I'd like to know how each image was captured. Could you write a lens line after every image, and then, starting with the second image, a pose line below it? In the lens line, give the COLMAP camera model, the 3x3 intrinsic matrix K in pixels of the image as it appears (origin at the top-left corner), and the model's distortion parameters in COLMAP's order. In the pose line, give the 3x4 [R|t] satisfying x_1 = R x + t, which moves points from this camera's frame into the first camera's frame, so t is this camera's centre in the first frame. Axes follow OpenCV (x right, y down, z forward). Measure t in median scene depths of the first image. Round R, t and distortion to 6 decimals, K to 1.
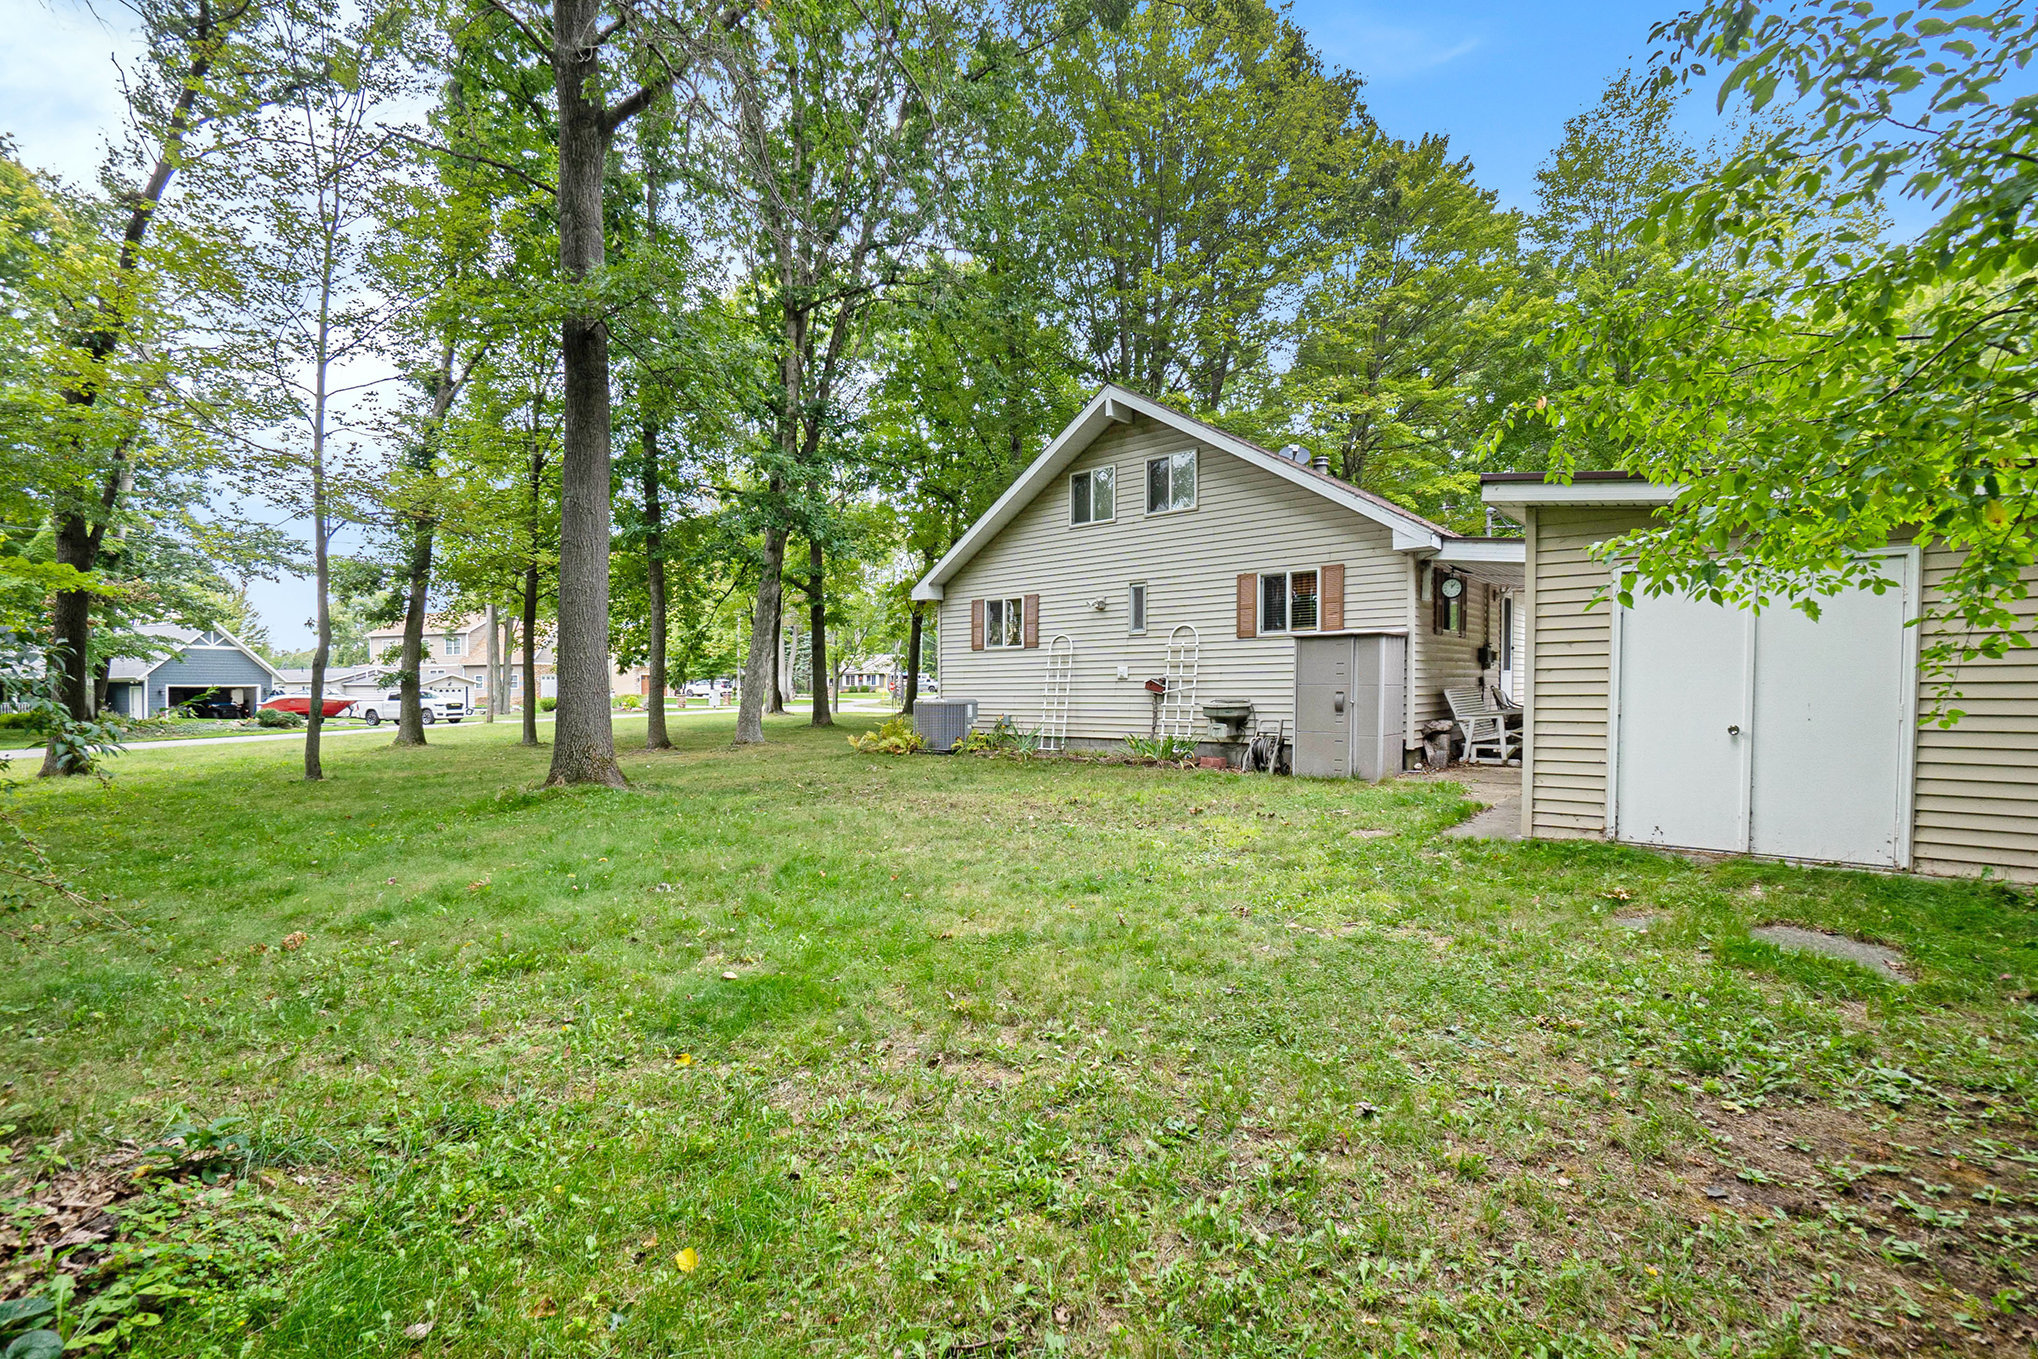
lens RADIAL K [[932.8, 0, 1019.0], [0, 932.8, 679.5], [0, 0, 1]] dist [-0.057659, 0.028005]
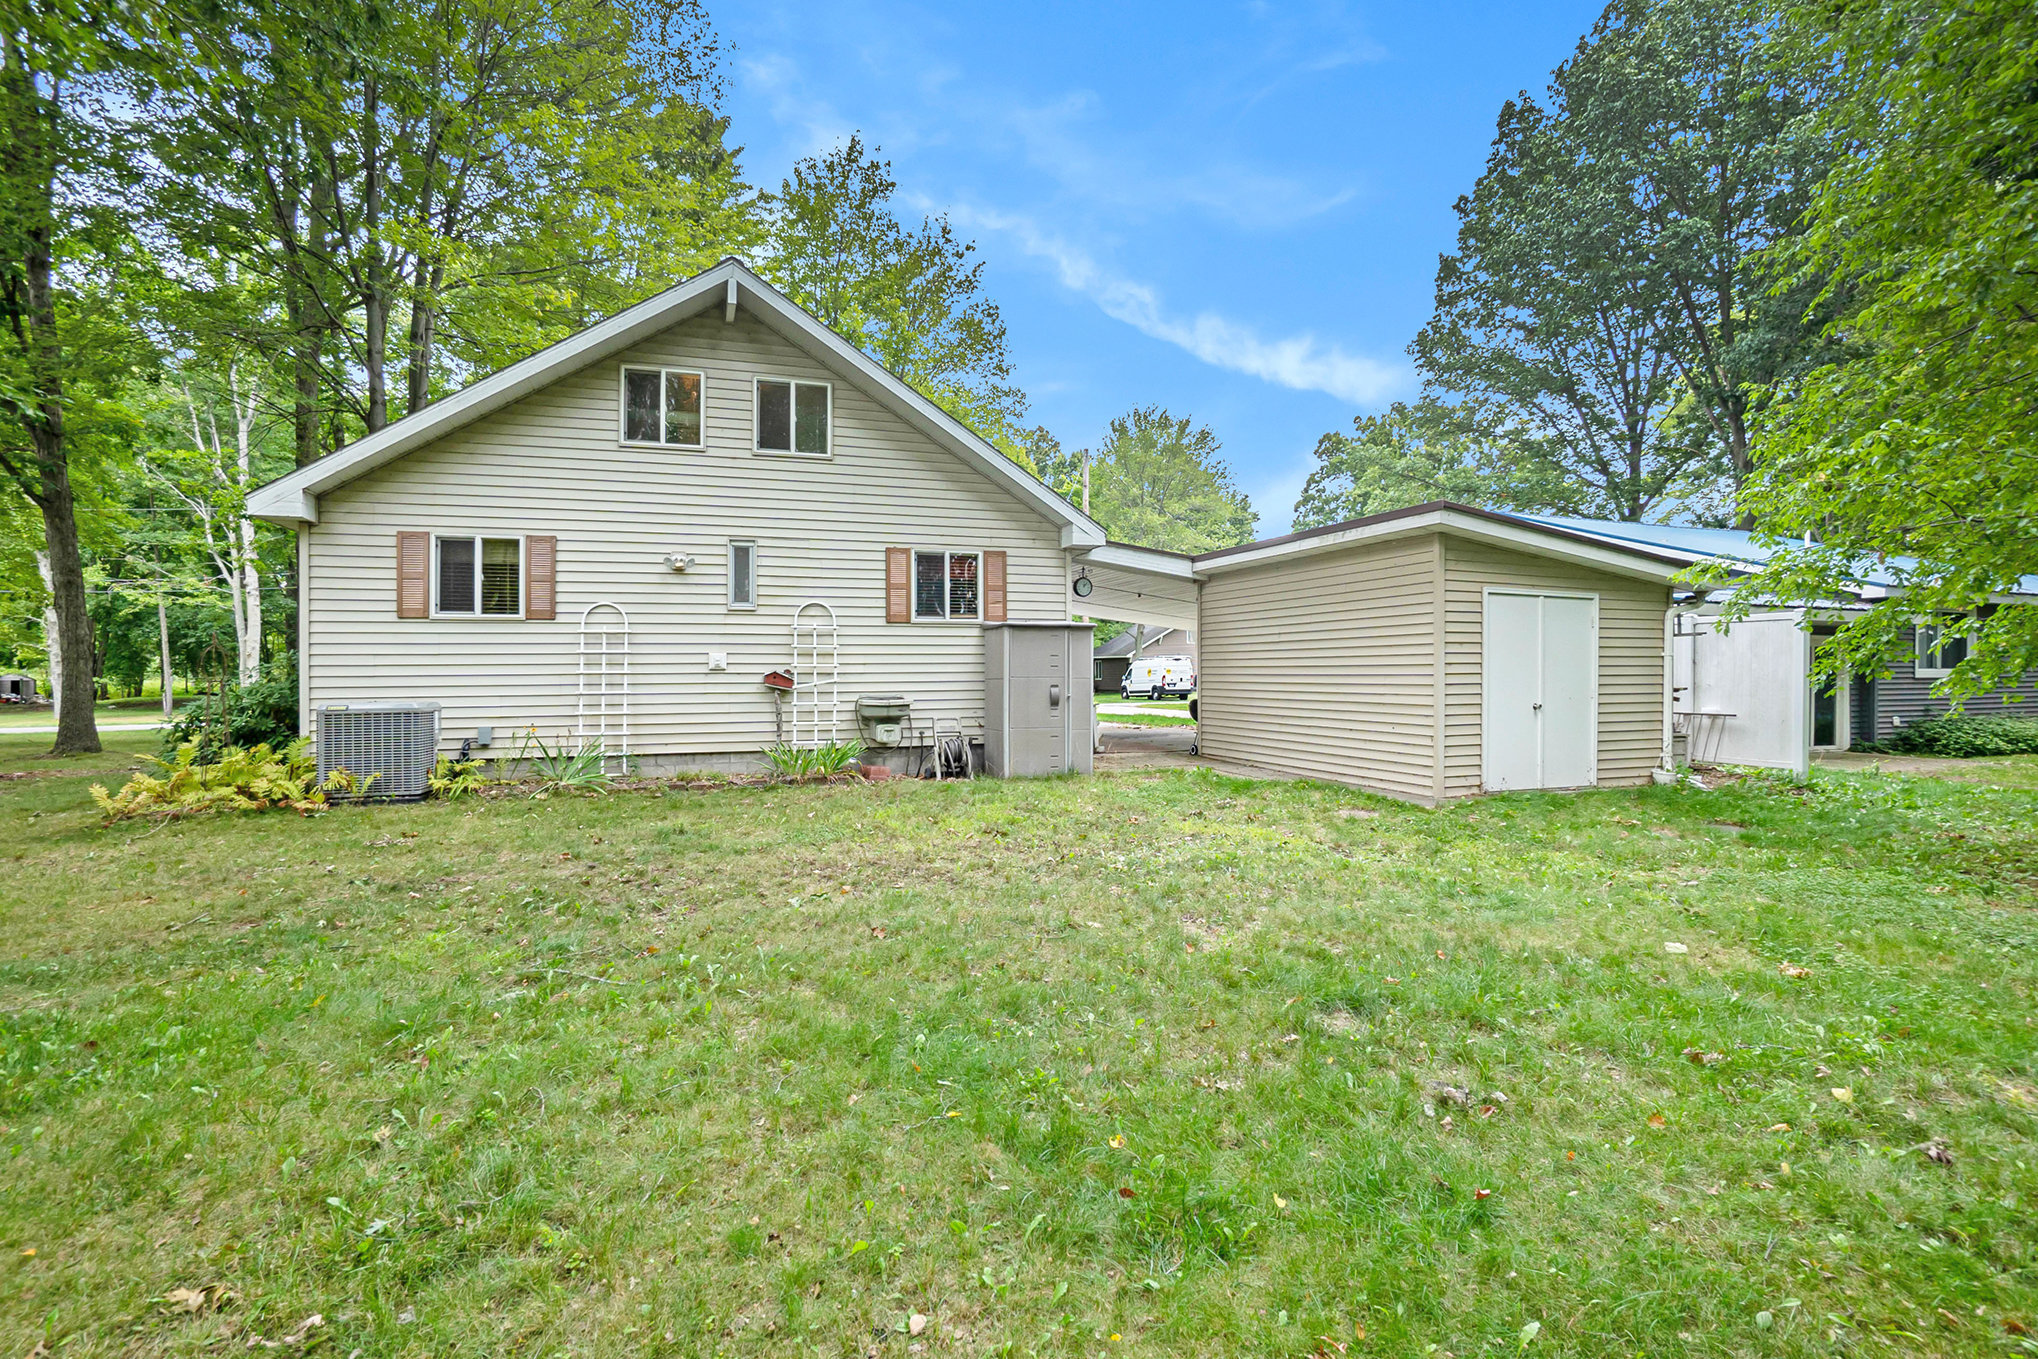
lens RADIAL K [[932.8, 0, 1019.0], [0, 932.8, 679.5], [0, 0, 1]] dist [-0.057659, 0.028005]
pose [[0.473927, 0.000892, 0.880564, -0.432187], [-0.004470, 0.999989, 0.001393, 0.005038], [-0.880553, -0.004596, 0.473926, 0.473995]]
